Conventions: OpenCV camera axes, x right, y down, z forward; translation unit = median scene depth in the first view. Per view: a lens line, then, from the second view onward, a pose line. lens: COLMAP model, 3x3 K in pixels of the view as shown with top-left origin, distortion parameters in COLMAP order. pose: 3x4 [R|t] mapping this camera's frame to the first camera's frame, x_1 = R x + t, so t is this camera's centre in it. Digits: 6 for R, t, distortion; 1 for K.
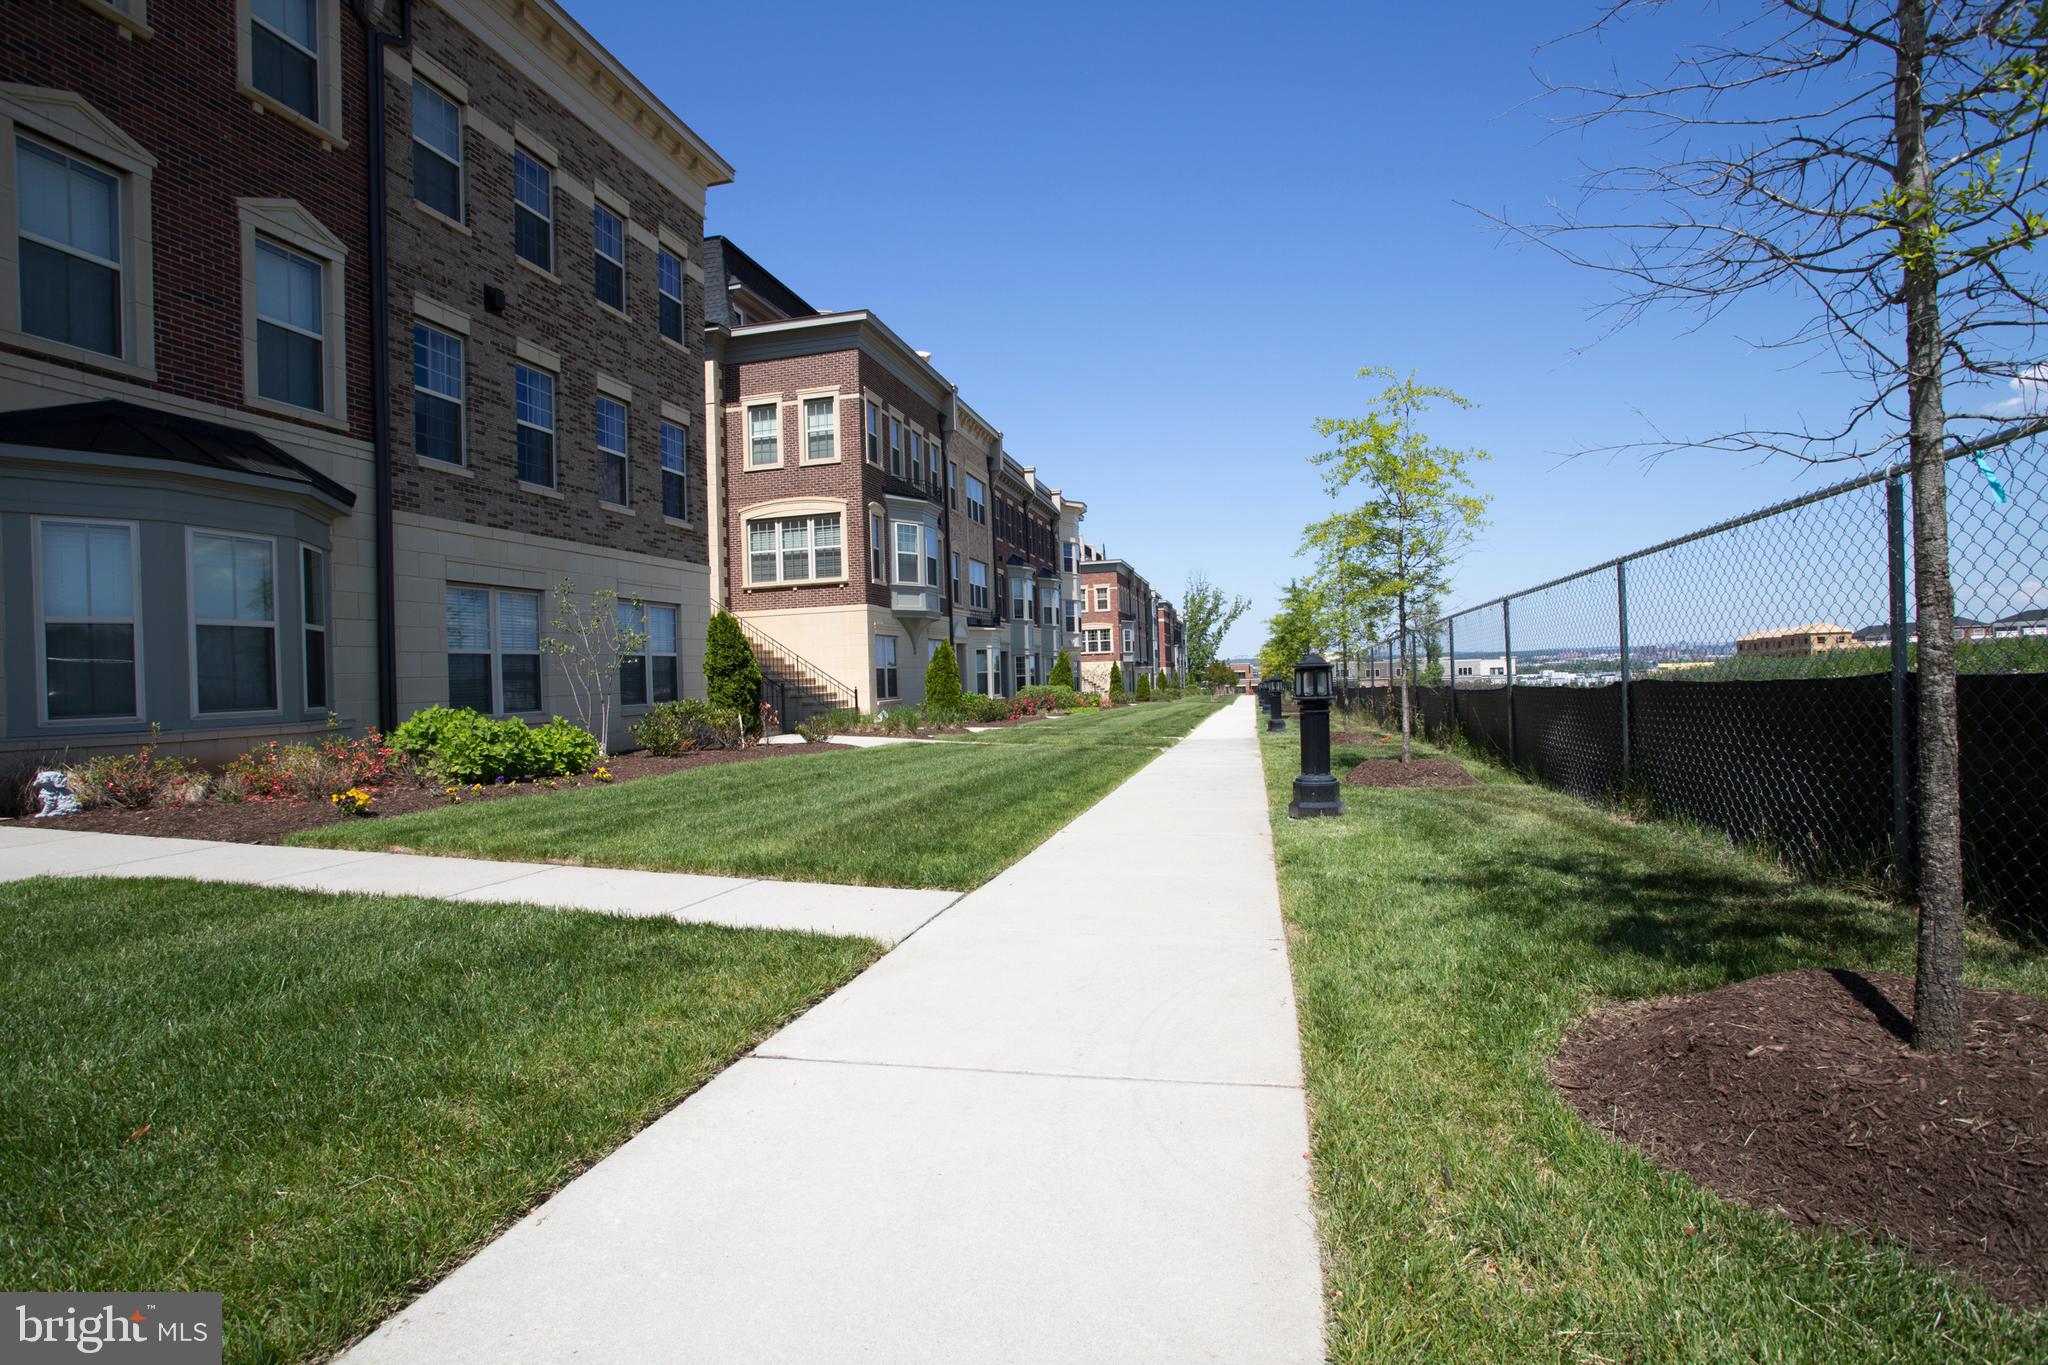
lens RADIAL K [[998.4, 0, 1021.7], [0, 998.4, 673.3], [0, 0, 1]] dist [-0.066981, 0.028828]
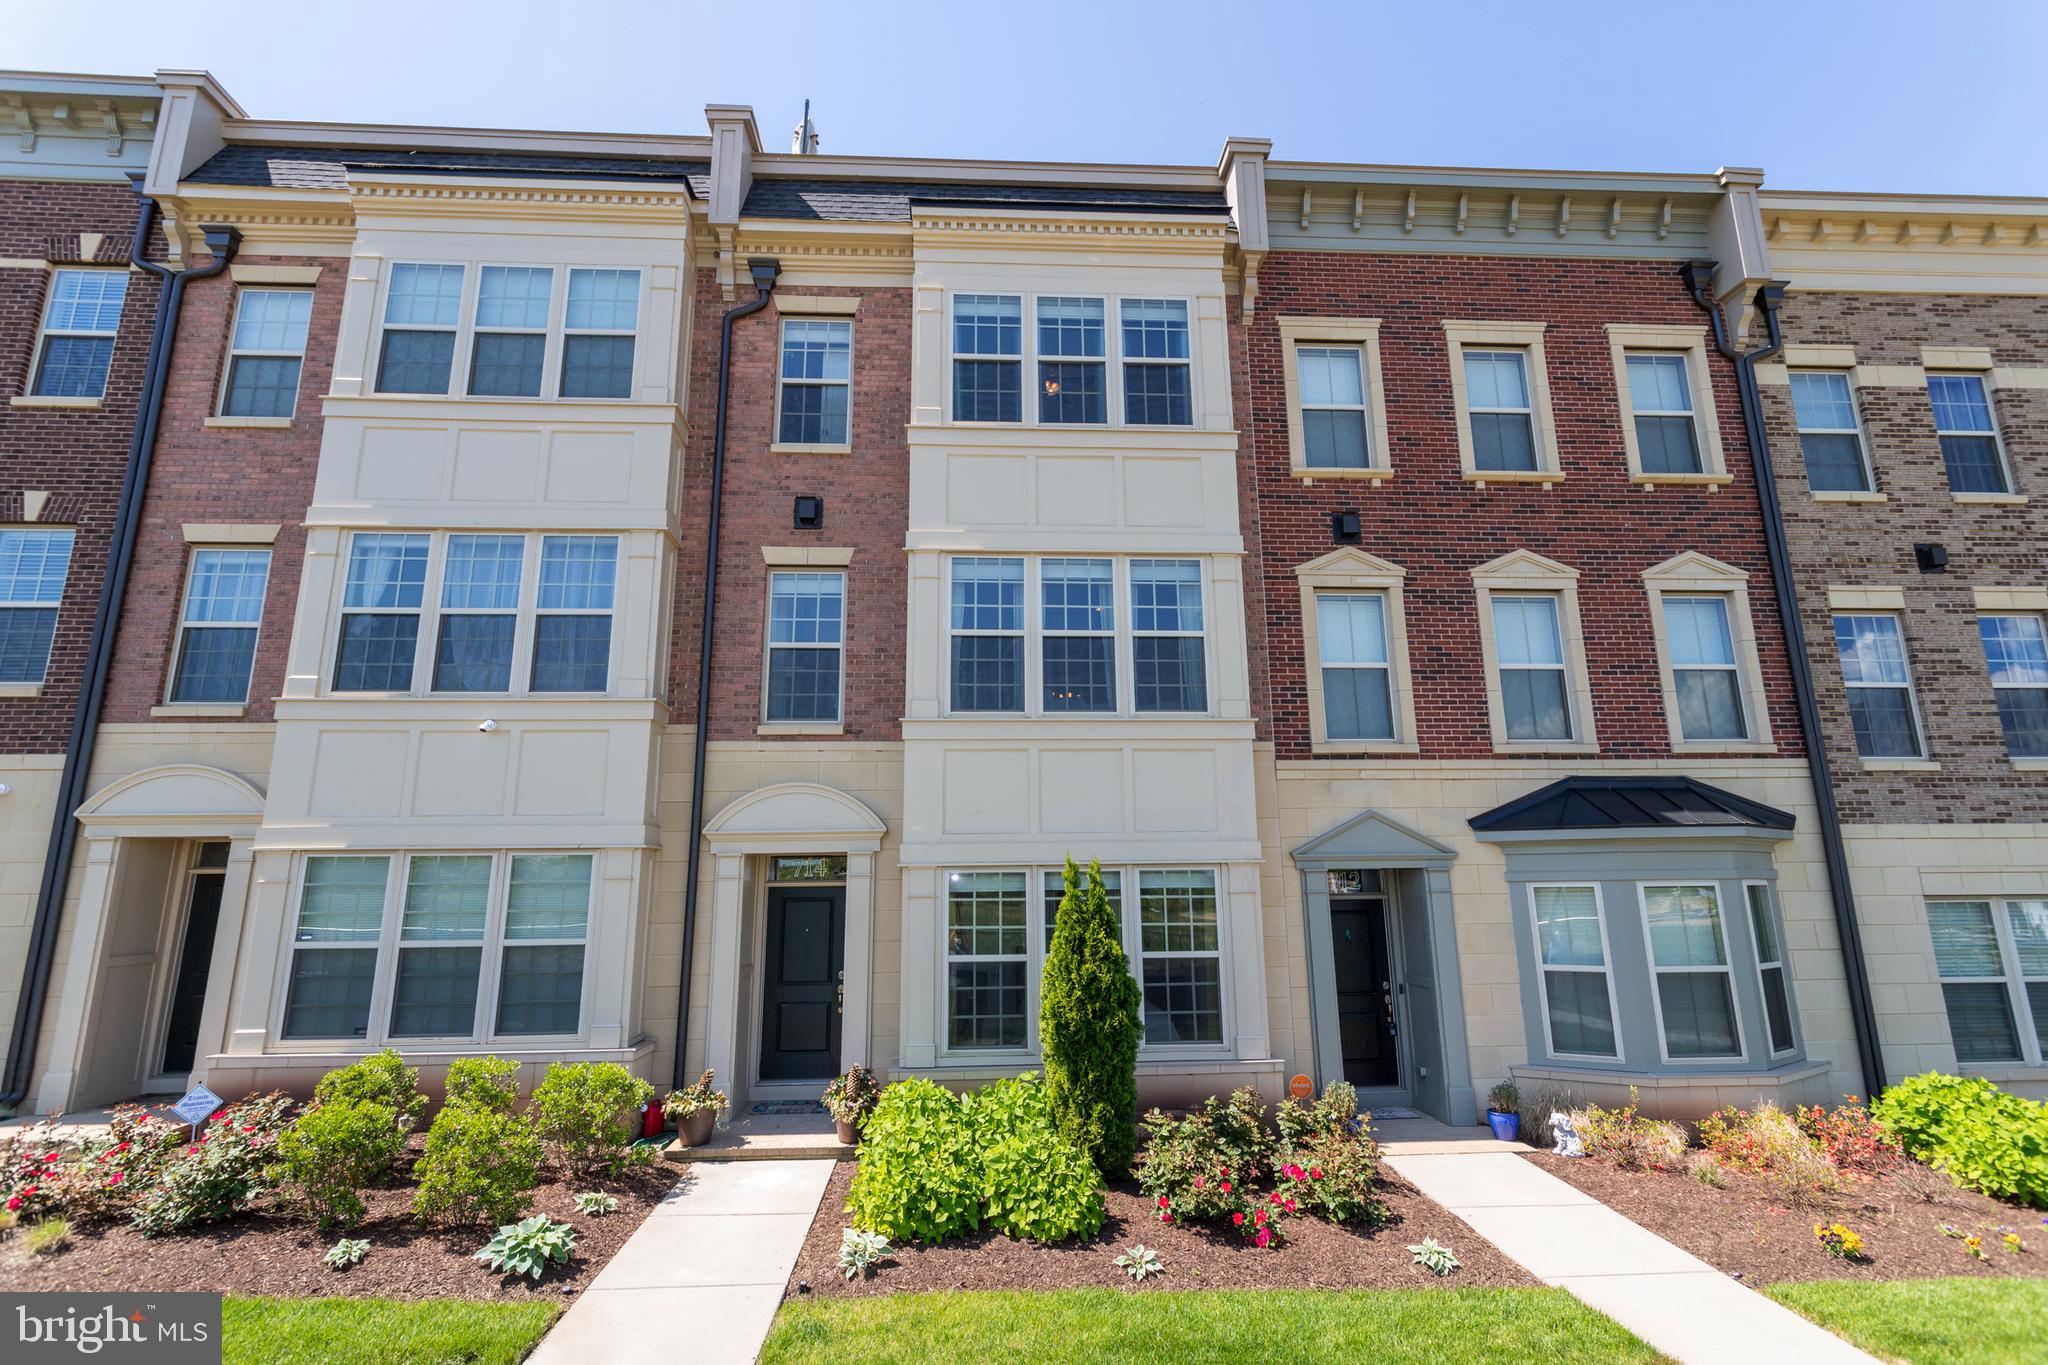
lens RADIAL K [[968.5, 0, 1021.8], [0, 968.5, 673.7], [0, 0, 1]] dist [0.009442, -0.001340]
pose [[0.283798, -0.172122, -0.943310, 0.033053], [-0.000333, 0.983740, -0.179599, -0.127463], [0.958884, 0.051284, 0.279126, -0.017445]]
